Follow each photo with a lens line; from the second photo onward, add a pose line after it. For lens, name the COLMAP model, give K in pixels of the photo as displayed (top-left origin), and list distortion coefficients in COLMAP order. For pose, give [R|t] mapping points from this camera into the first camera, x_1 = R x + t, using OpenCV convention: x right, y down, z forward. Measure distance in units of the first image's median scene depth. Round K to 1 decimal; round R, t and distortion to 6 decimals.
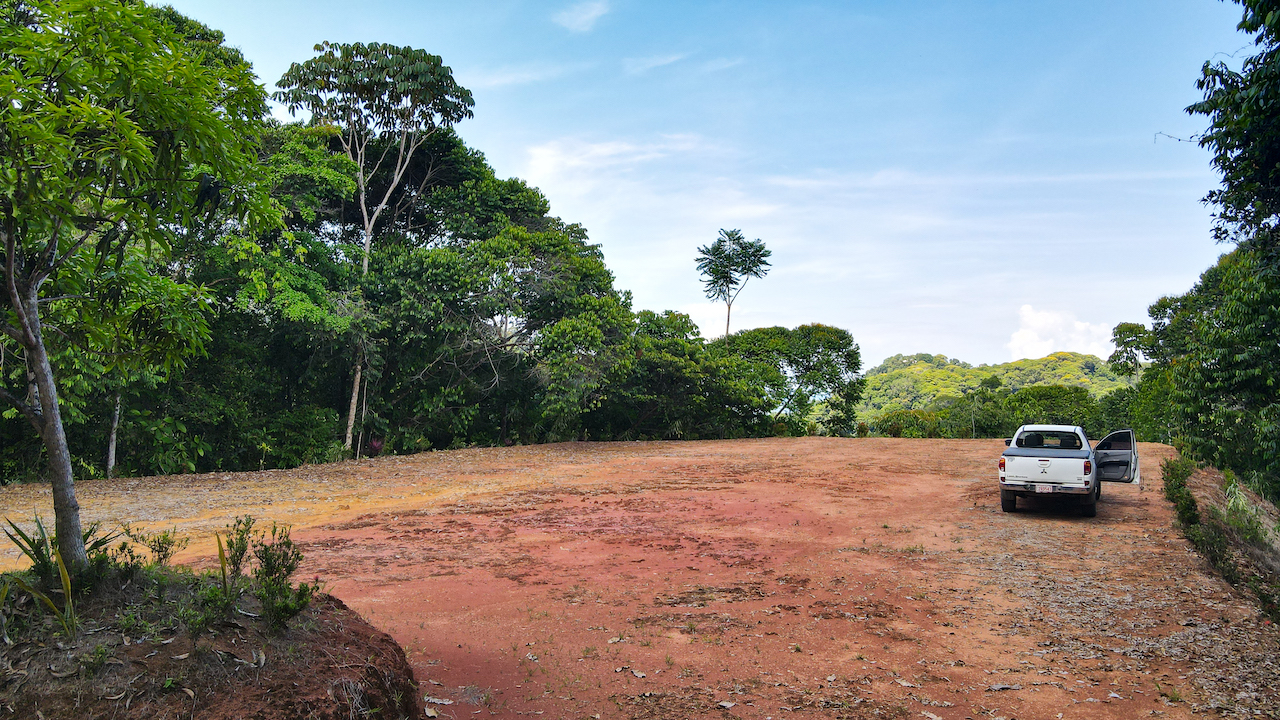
lens RADIAL K [[960.2, 0, 643.8], [0, 960.2, 360.5], [0, 0, 1]] dist [-0.001138, 0.009875]
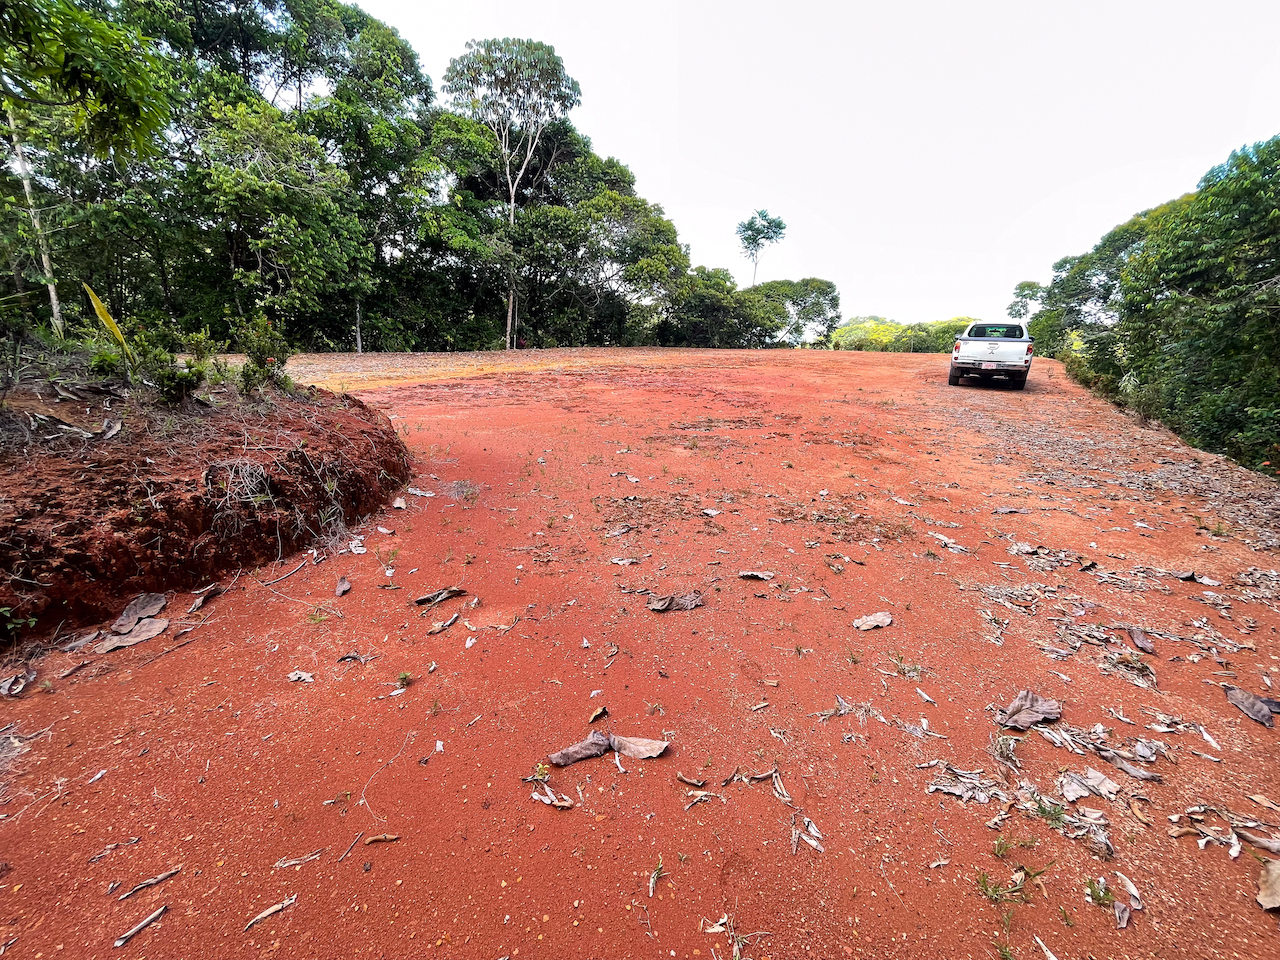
lens RADIAL K [[516.0, 0, 639.8], [0, 516.0, 476.0], [0, 0, 1]] dist [0.004122, 0.000448]
pose [[0.992580, 0.048390, -0.111553, 0.020568], [-0.014187, 0.957226, 0.288992, 0.051306], [0.120766, -0.285265, 0.950810, 0.149393]]
